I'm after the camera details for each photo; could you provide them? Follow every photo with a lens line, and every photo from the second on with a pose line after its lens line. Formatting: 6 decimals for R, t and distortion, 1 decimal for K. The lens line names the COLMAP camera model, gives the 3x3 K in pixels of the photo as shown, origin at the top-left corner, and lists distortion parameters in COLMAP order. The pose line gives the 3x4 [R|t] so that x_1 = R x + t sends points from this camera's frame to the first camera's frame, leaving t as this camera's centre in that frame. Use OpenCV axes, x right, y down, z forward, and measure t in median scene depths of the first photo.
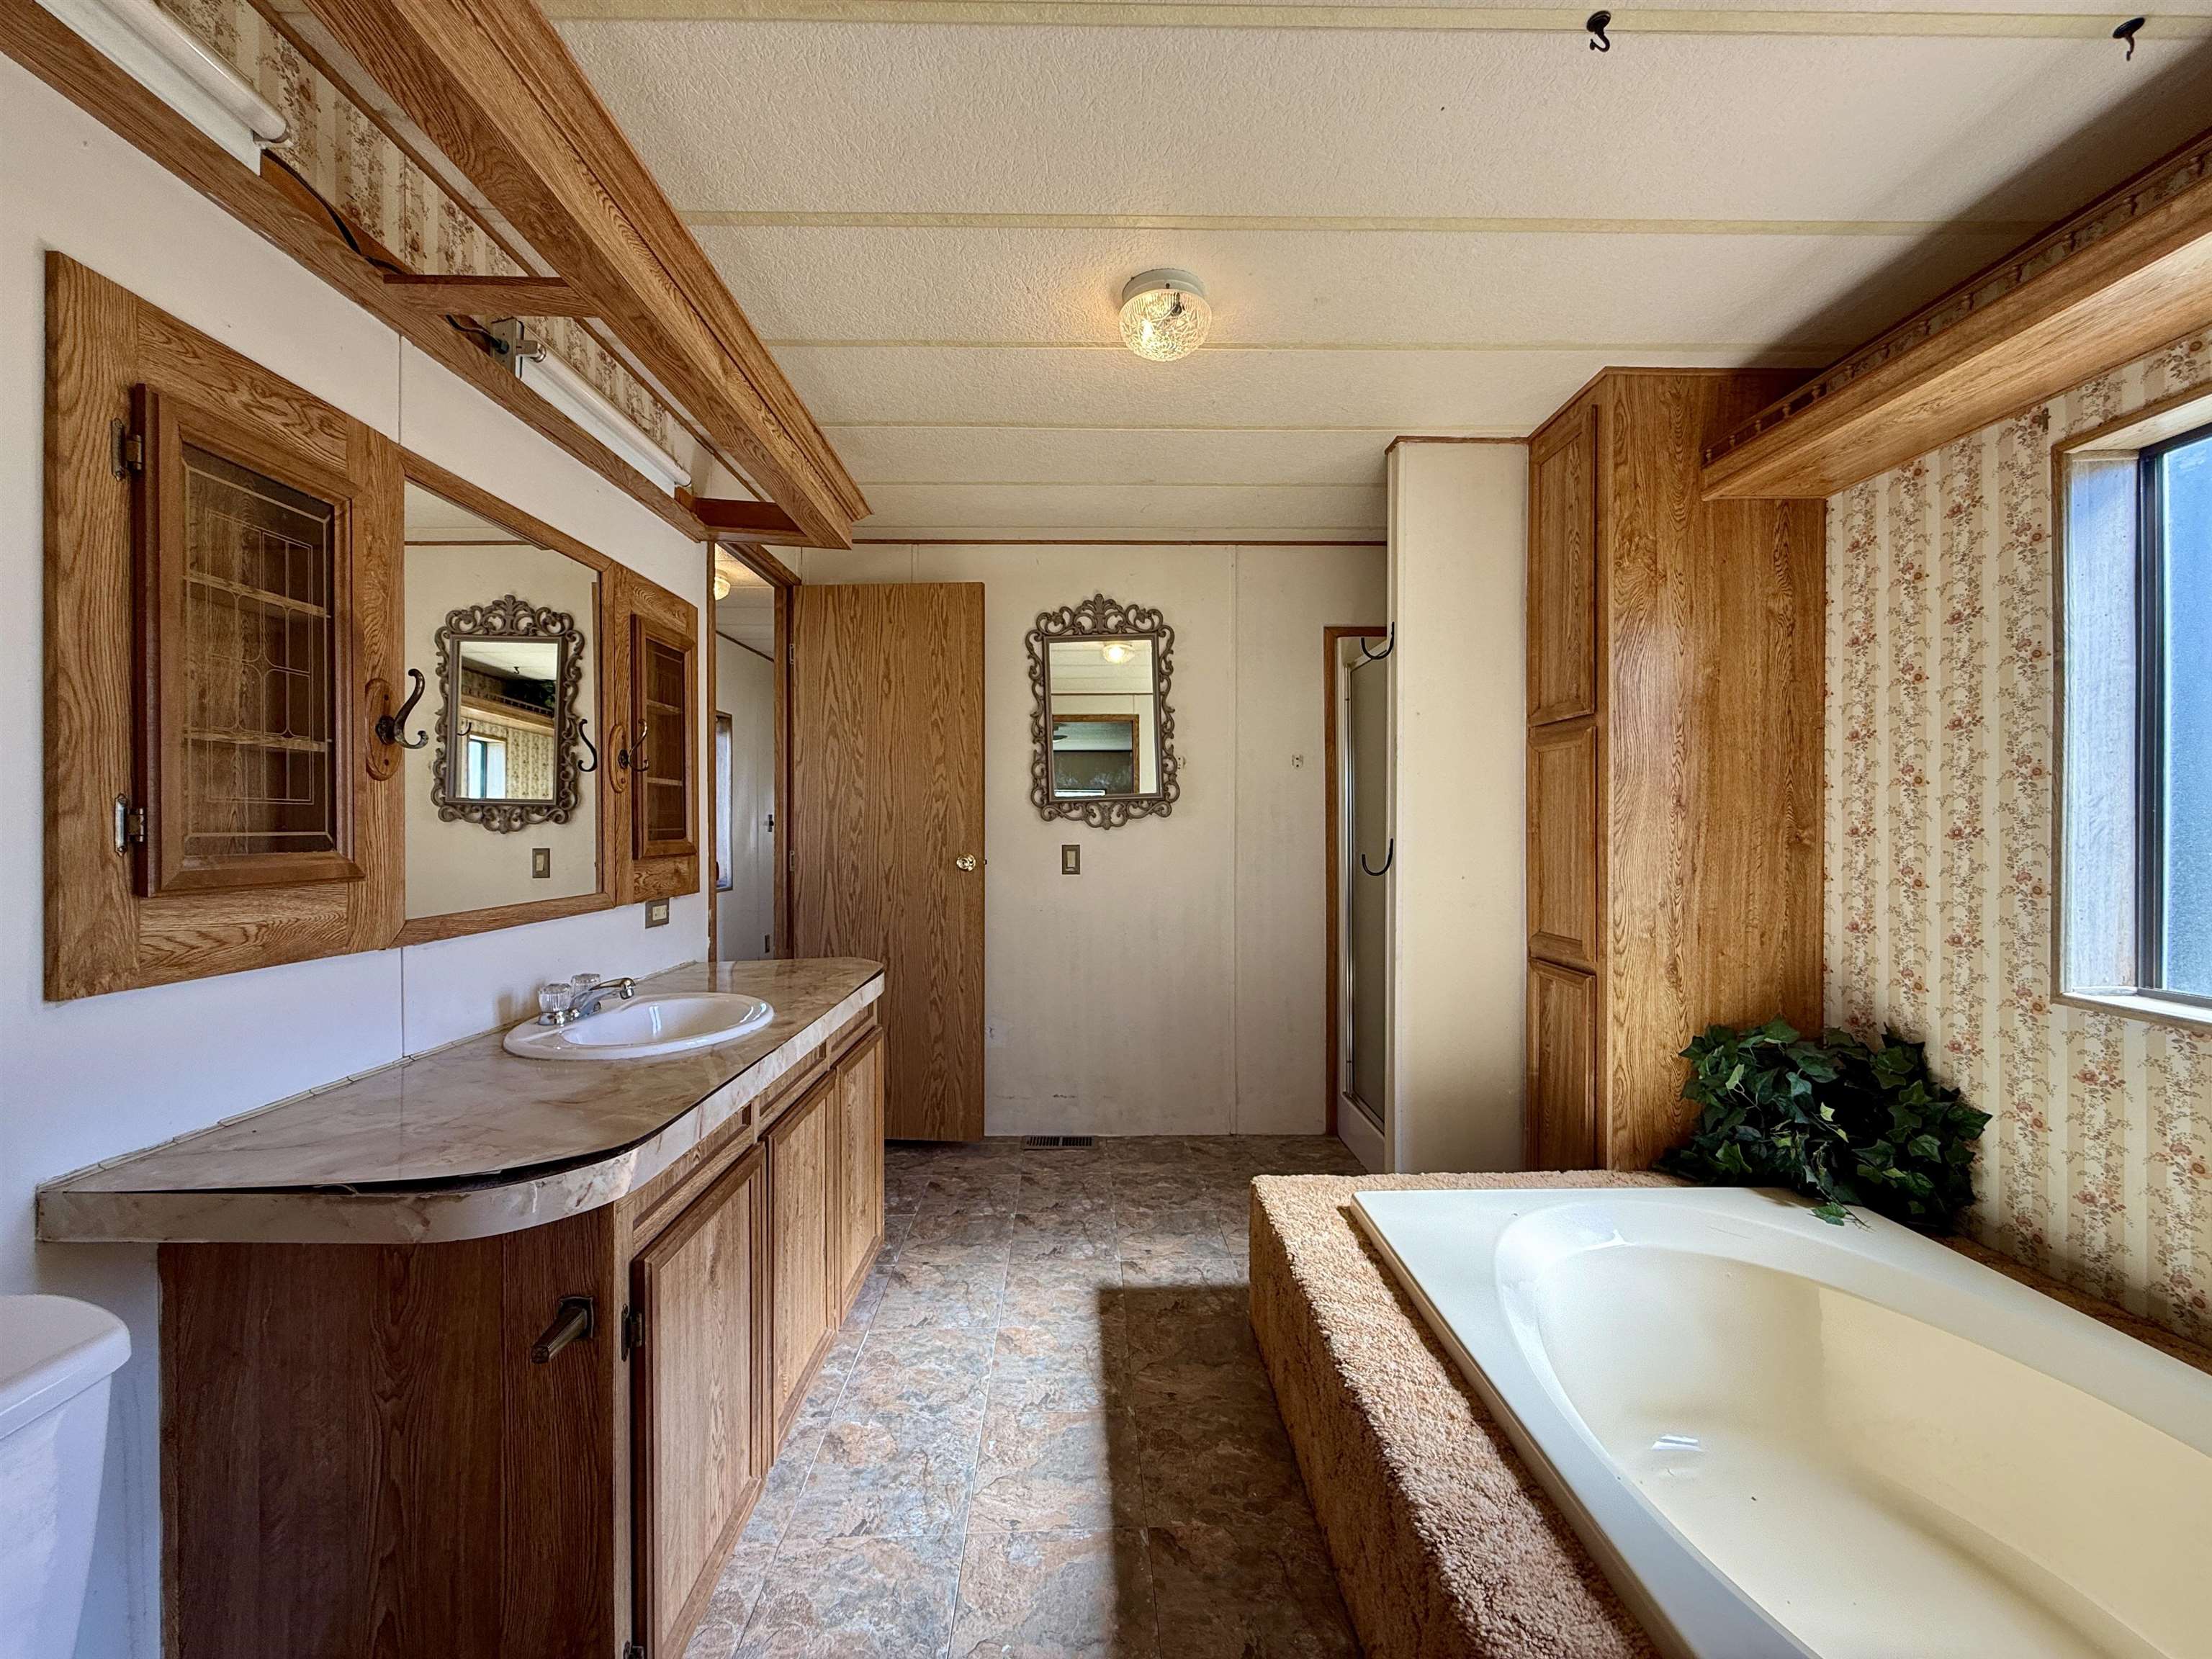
lens RADIAL K [[882.4, 0, 1103.6], [0, 882.4, 829.5], [0, 0, 1]] dist [-0.001473, 0.000148]
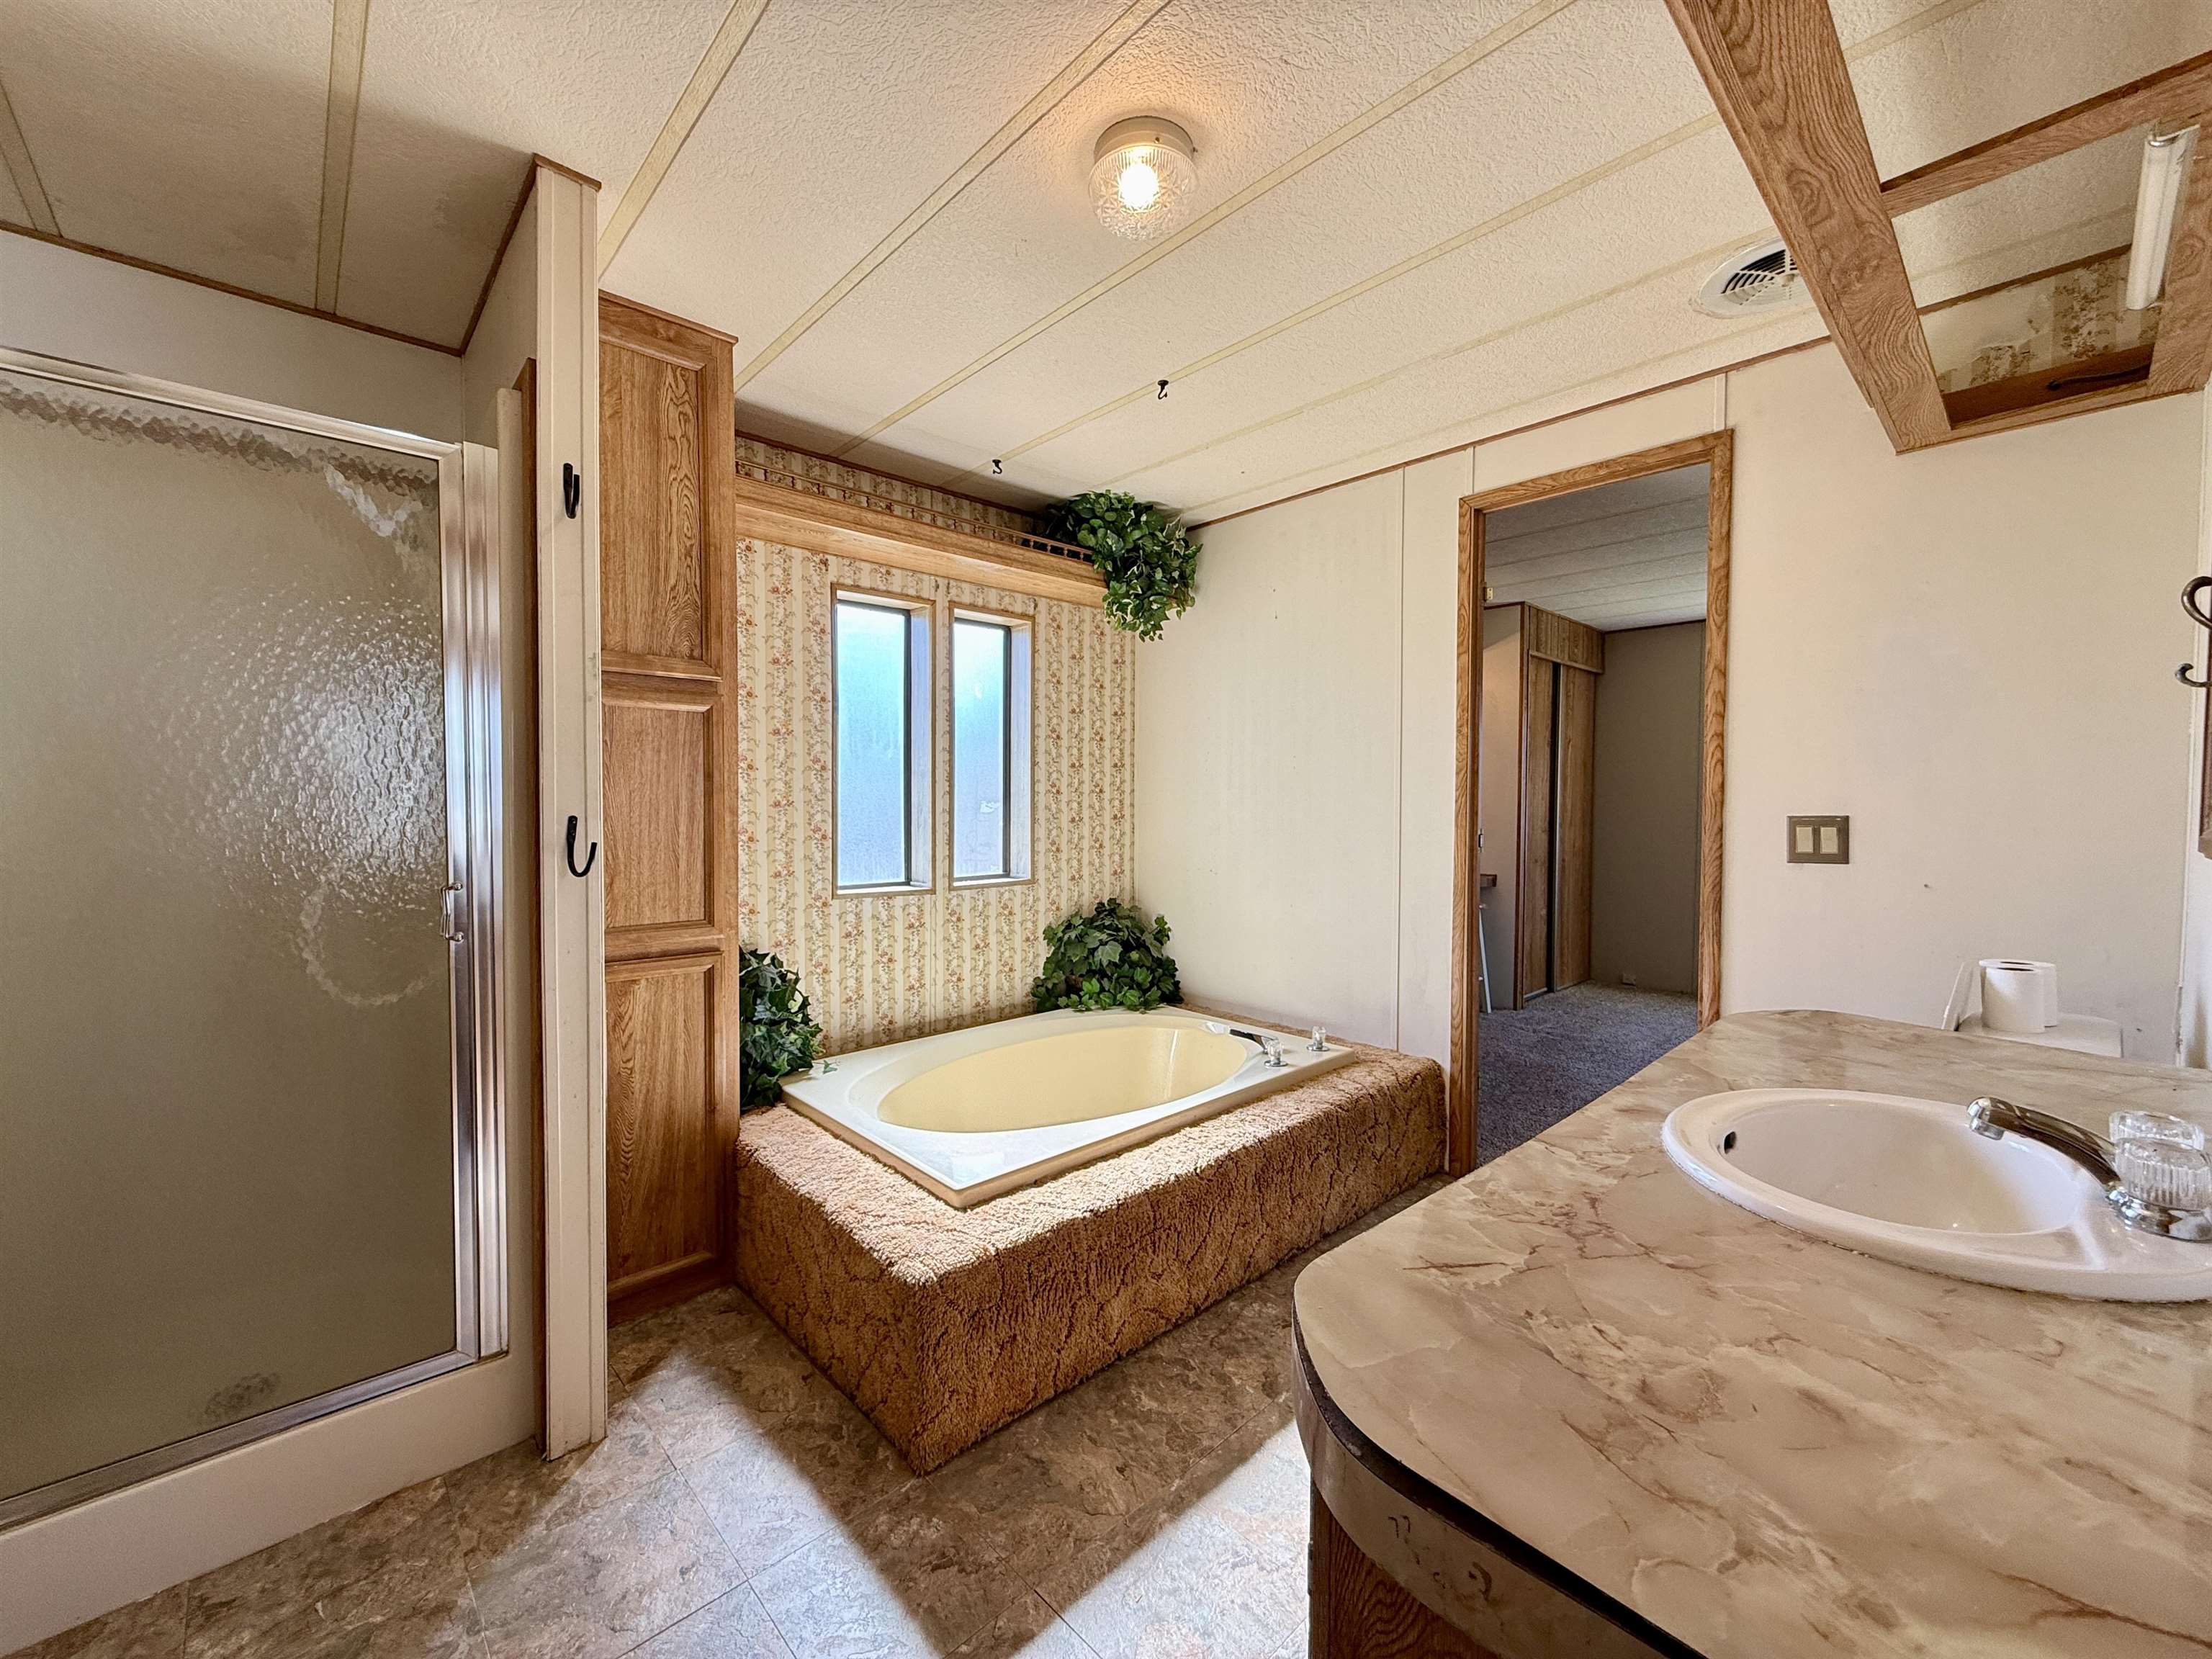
lens RADIAL K [[880.9, 0, 1096.3], [0, 880.9, 828.5], [0, 0, 1]] dist [-0.000017, 0.000095]
pose [[-0.659522, -0.022114, 0.751360, -0.581585], [0.000626, 0.999551, 0.029968, 0.001421], [-0.751685, 0.020235, -0.659212, 1.716936]]
